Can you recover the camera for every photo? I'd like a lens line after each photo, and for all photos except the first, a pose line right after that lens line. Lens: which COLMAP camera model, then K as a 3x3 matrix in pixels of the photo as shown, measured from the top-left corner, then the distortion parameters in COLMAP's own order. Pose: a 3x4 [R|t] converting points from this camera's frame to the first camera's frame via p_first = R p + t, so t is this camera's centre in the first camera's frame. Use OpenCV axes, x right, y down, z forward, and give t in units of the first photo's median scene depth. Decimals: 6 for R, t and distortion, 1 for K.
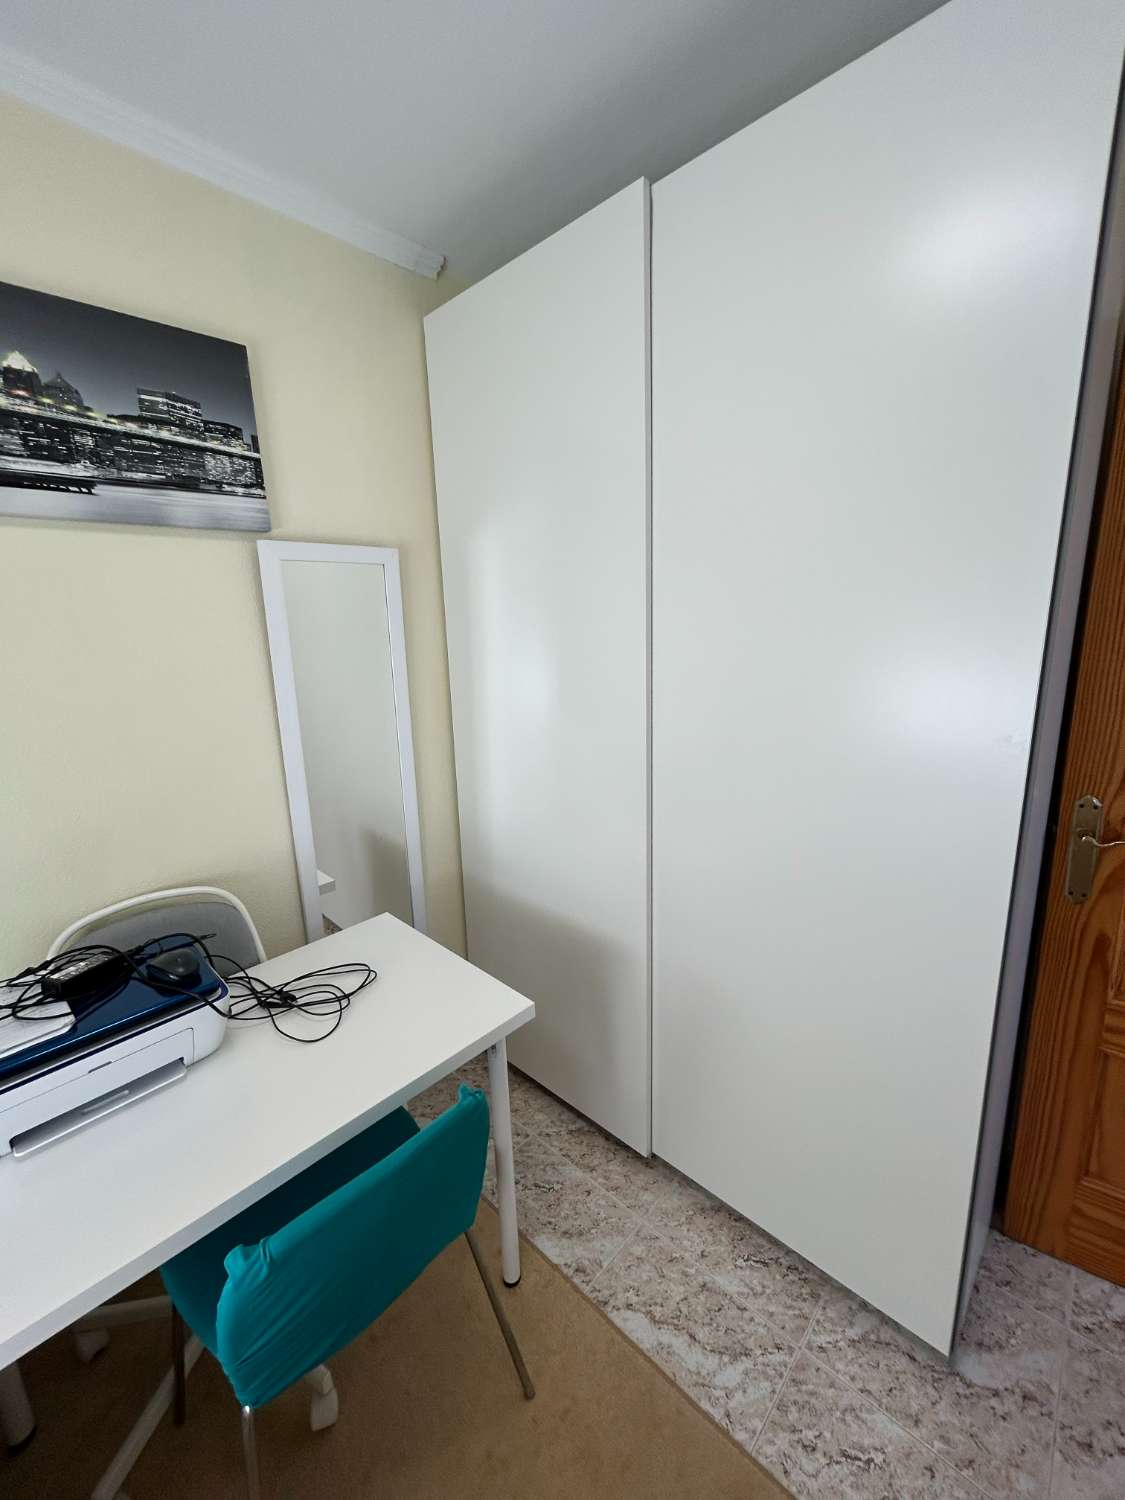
lens RADIAL K [[604.8, 0, 560.3], [0, 604.8, 751.2], [0, 0, 1]] dist [0.000706, 0.000101]
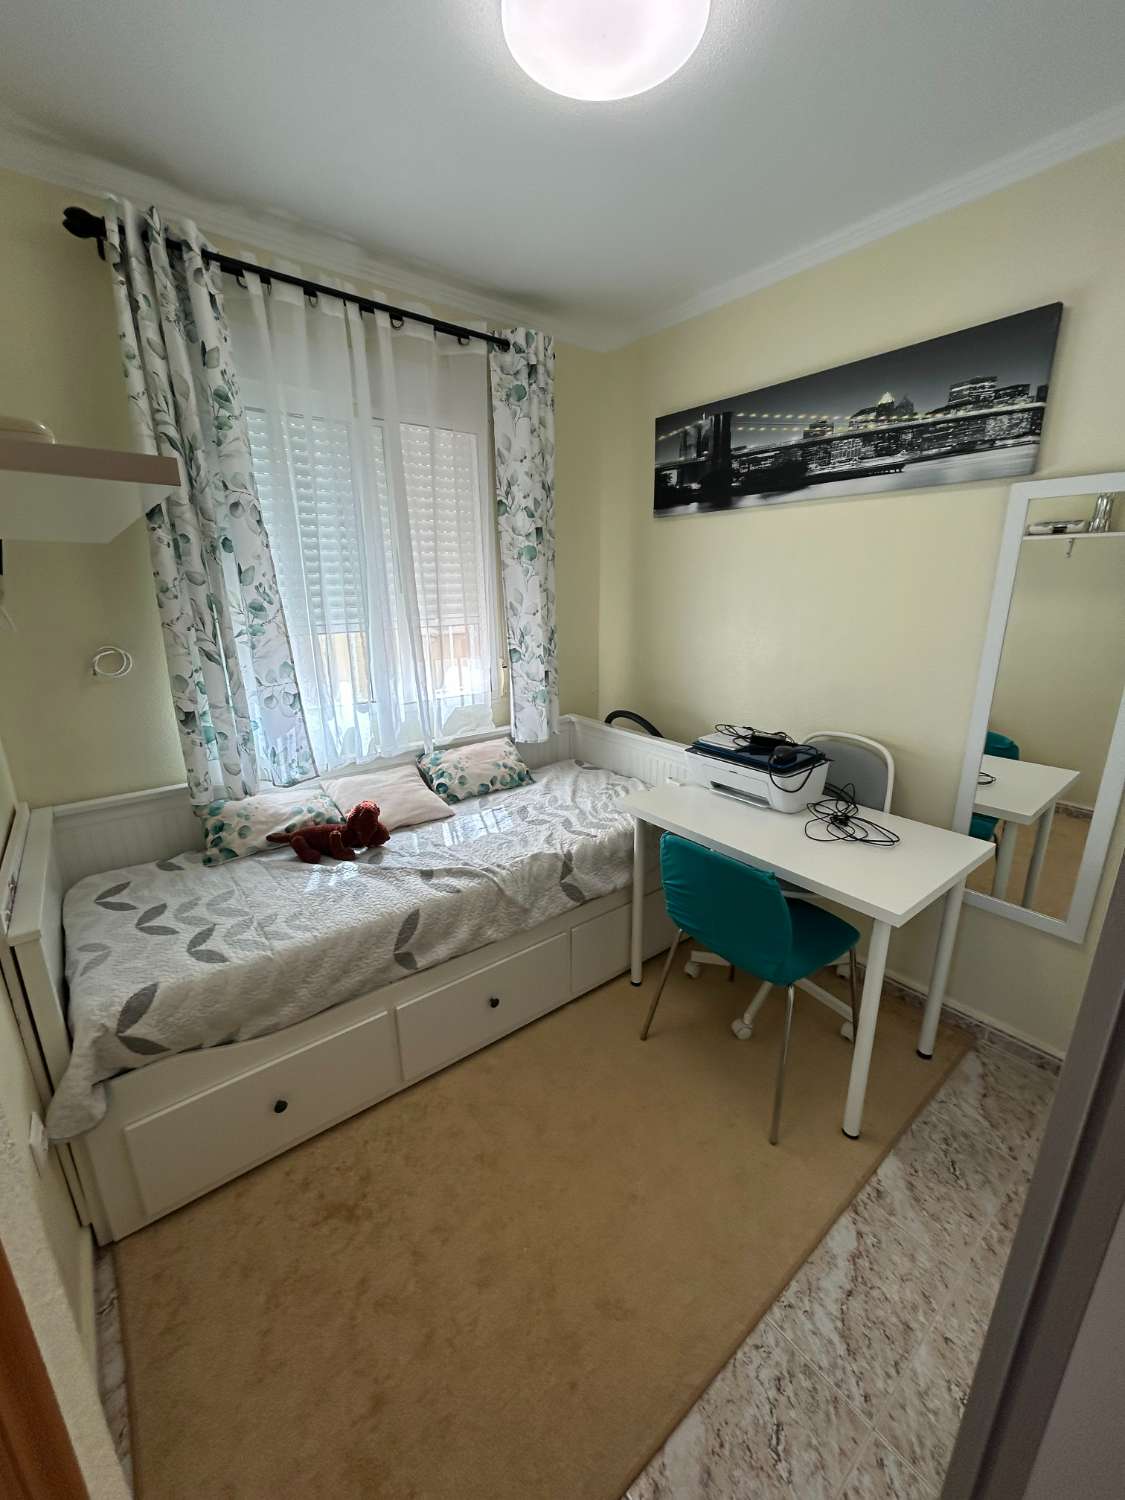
lens RADIAL K [[604.8, 0, 564.8], [0, 604.8, 753.1], [0, 0, 1]] dist [0.000706, 0.000101]
pose [[-0.139746, 0.308282, -0.940975, 0.937319], [-0.201403, 0.921585, 0.331840, -0.091328], [0.969489, 0.235888, -0.066699, 0.394305]]
